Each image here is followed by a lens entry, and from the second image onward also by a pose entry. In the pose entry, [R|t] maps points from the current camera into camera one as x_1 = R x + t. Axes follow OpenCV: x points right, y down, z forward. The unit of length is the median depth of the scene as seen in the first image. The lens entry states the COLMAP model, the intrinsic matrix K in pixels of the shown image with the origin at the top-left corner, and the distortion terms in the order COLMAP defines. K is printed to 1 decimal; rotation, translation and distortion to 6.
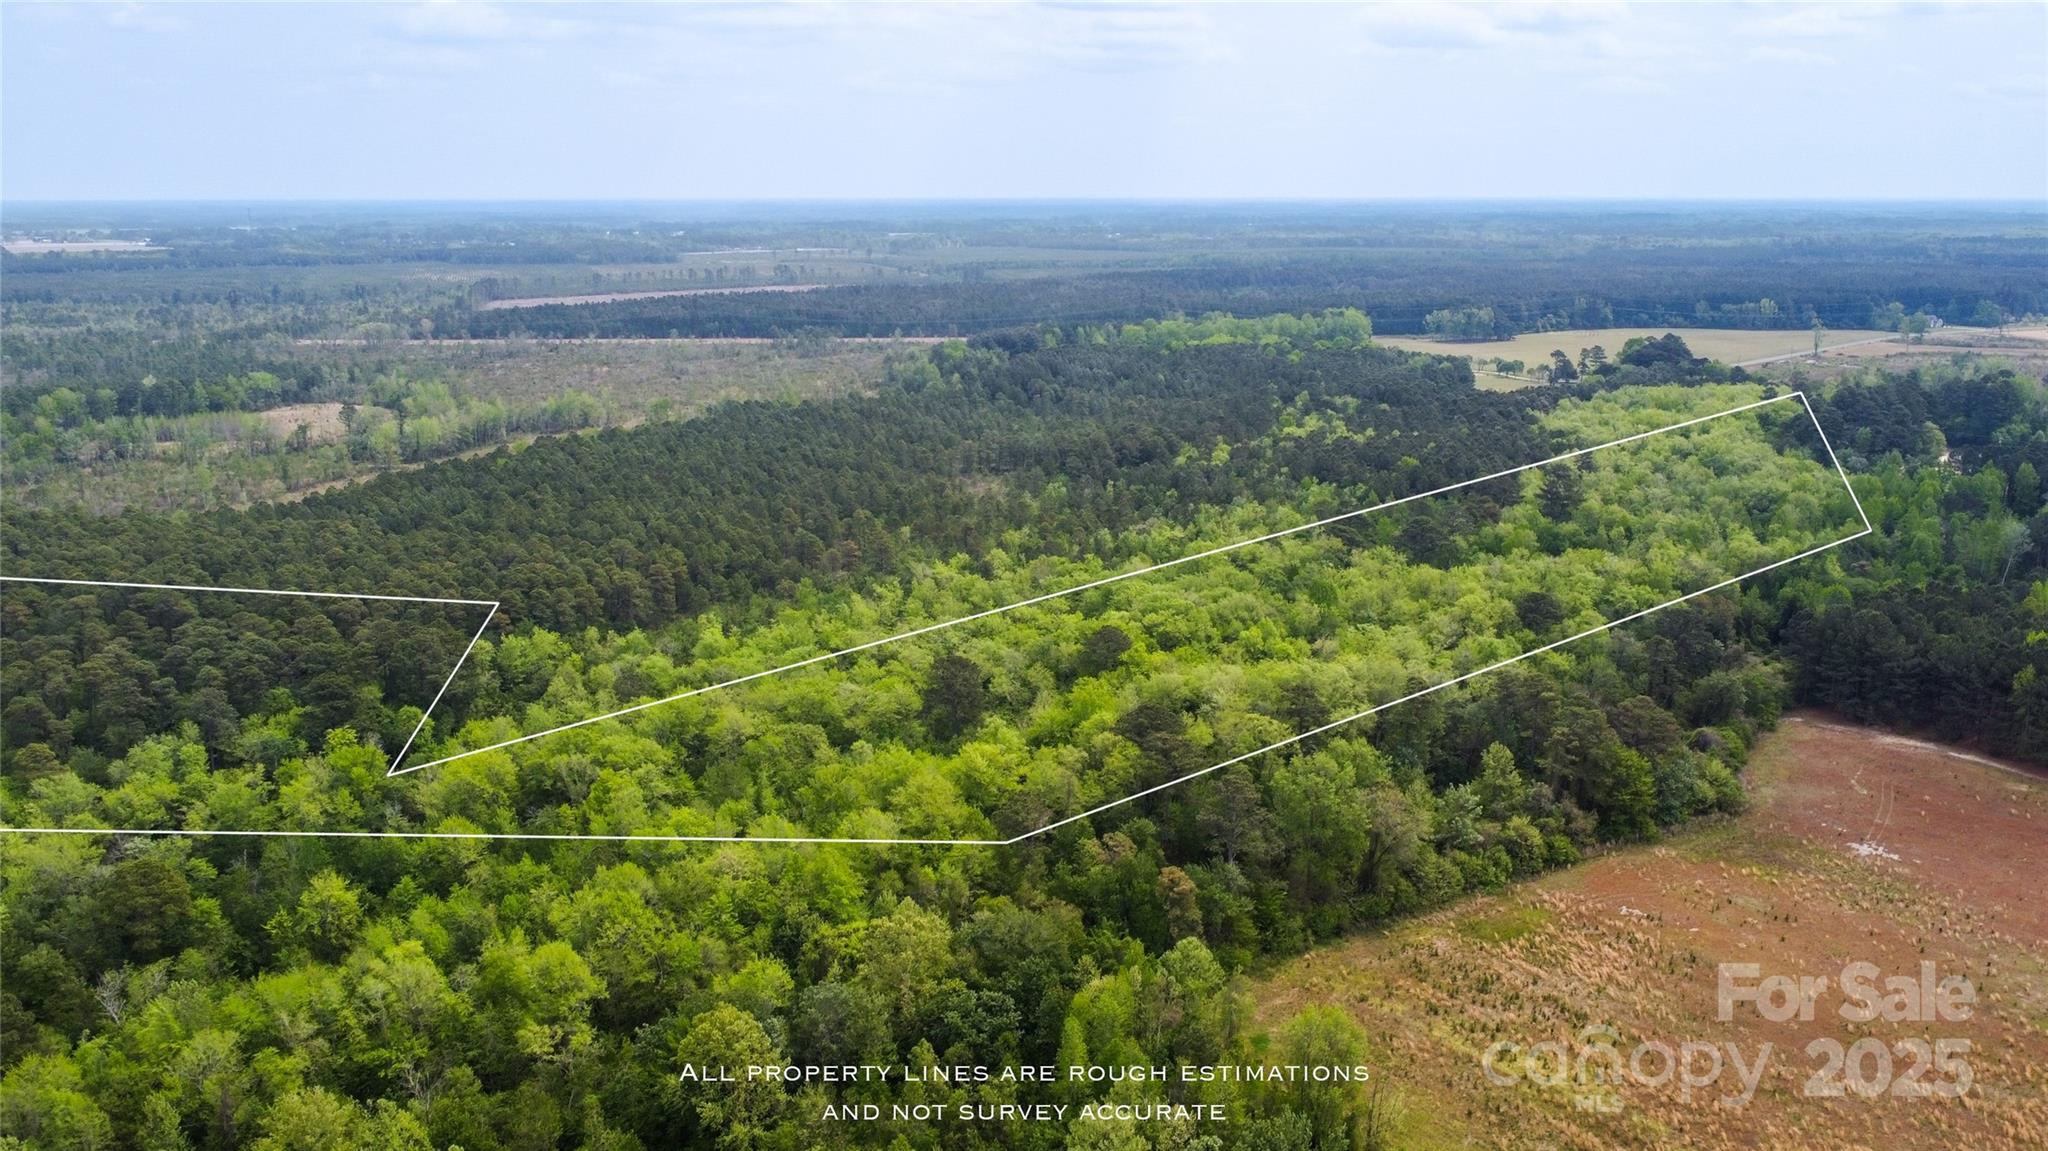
lens RADIAL K [[1614.7, 0, 1024.0], [0, 1614.7, 575.5], [0, 0, 1]] dist [0.001385, 0.000125]
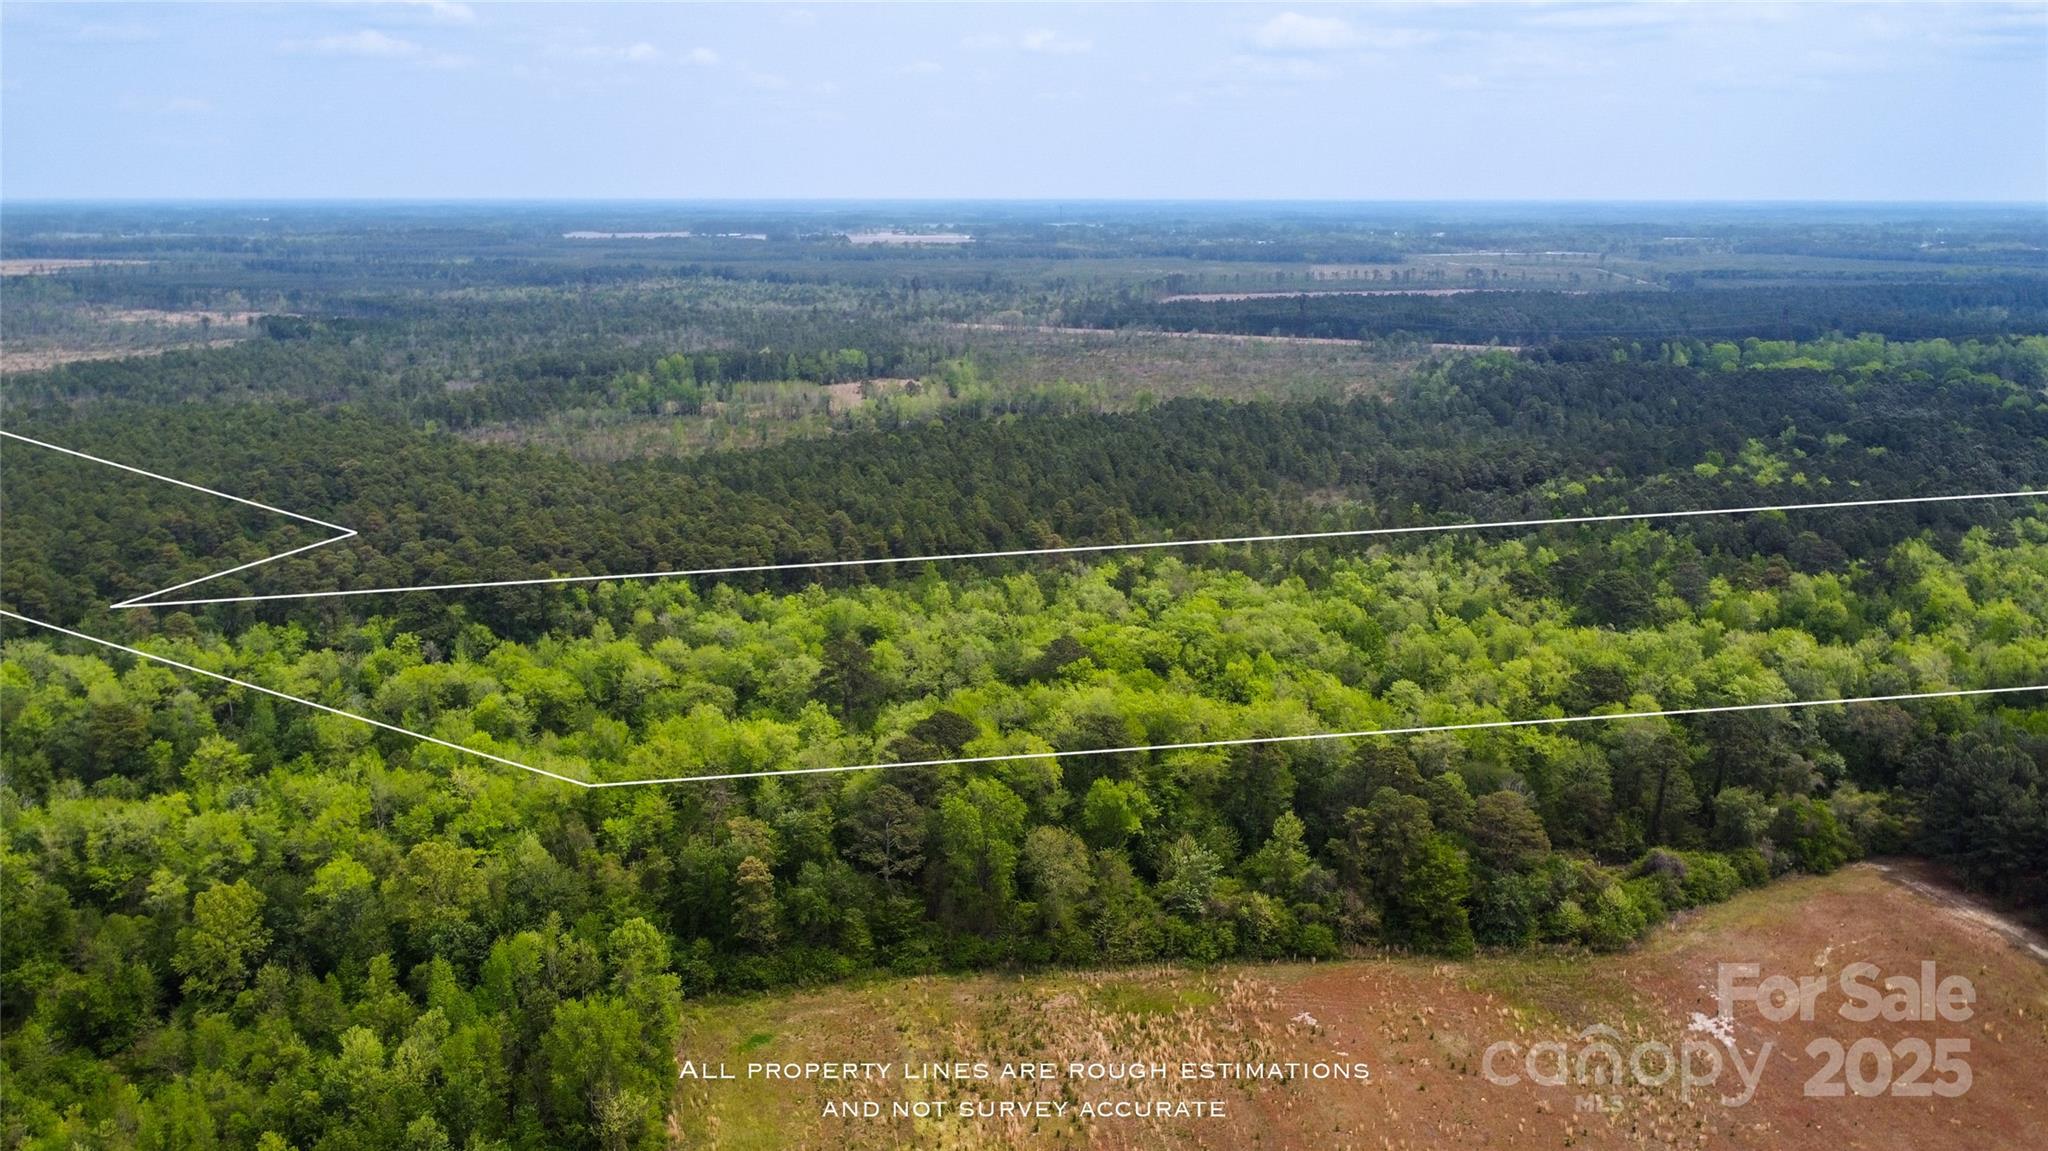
lens RADIAL K [[1588.6, 0, 1024.0], [0, 1588.6, 575.5], [0, 0, 1]] dist [0.001722, -0.000704]
pose [[0.885569, 0.111716, -0.450874, 0.115830], [-0.110346, 0.993458, 0.029424, -0.007932], [0.451212, 0.023695, 0.892102, 0.028653]]
